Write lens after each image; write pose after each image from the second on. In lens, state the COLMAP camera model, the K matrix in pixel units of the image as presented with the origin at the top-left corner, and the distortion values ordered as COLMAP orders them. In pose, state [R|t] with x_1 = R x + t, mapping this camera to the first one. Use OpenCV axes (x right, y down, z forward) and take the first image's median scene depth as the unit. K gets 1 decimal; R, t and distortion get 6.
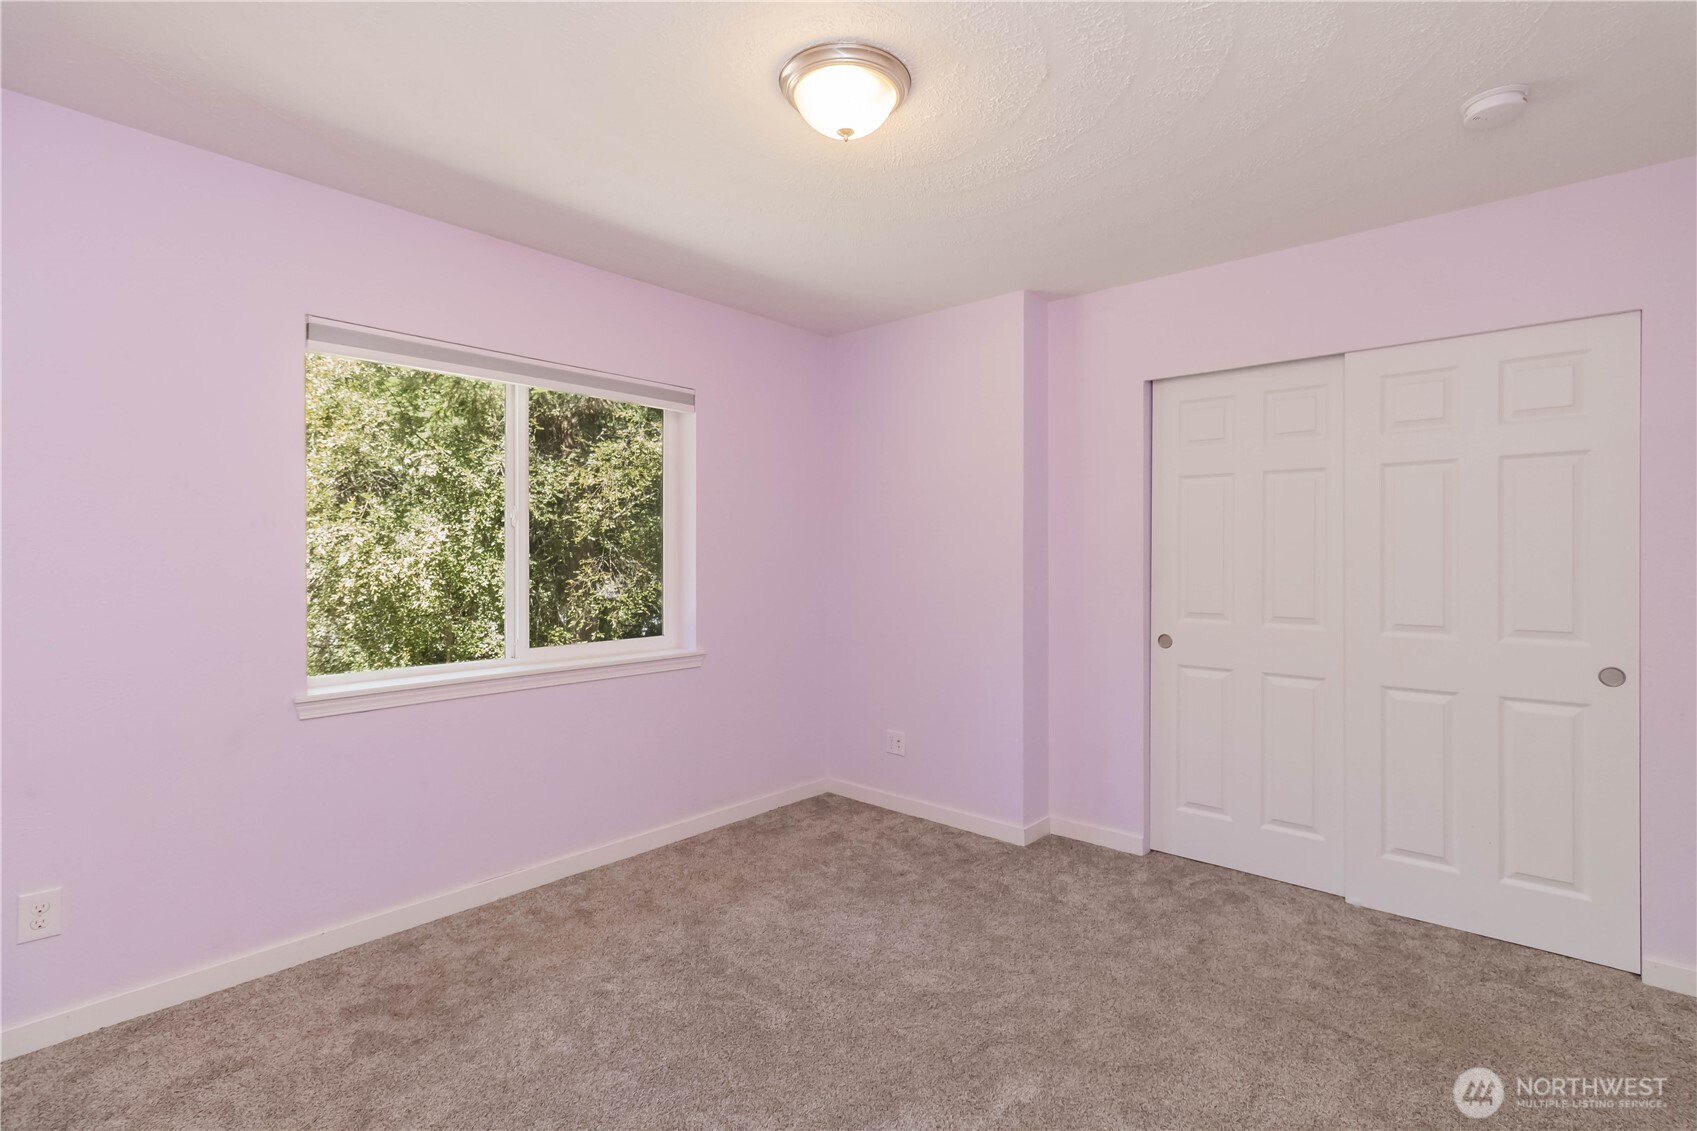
lens RADIAL K [[794.1, 0, 841.3], [0, 794.1, 564.6], [0, 0, 1]] dist [0.014506, 0.000088]
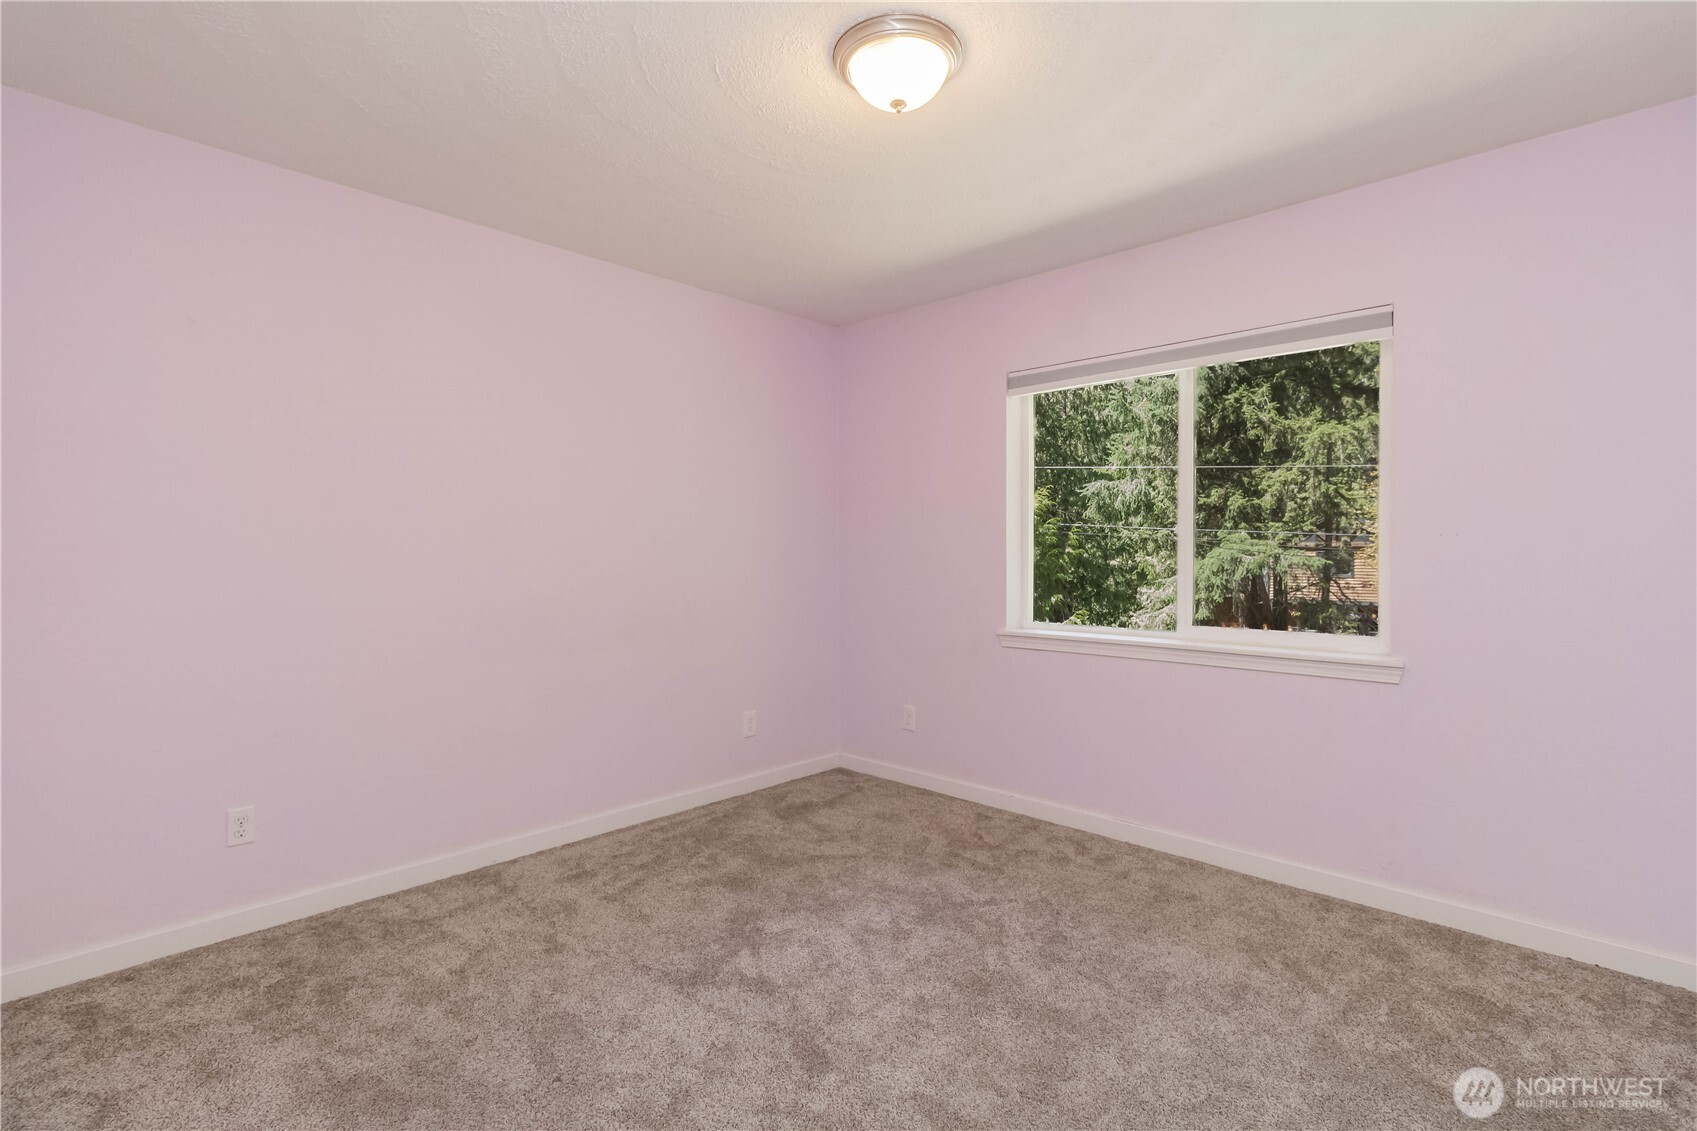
lens RADIAL K [[794.1, 0, 841.3], [0, 794.1, 564.6], [0, 0, 1]] dist [0.014506, 0.000088]
pose [[-0.027466, 0.024848, -0.999314, 0.670810], [-0.006170, 0.999668, 0.025027, 0.004043], [0.999604, 0.006853, -0.027303, 0.608987]]
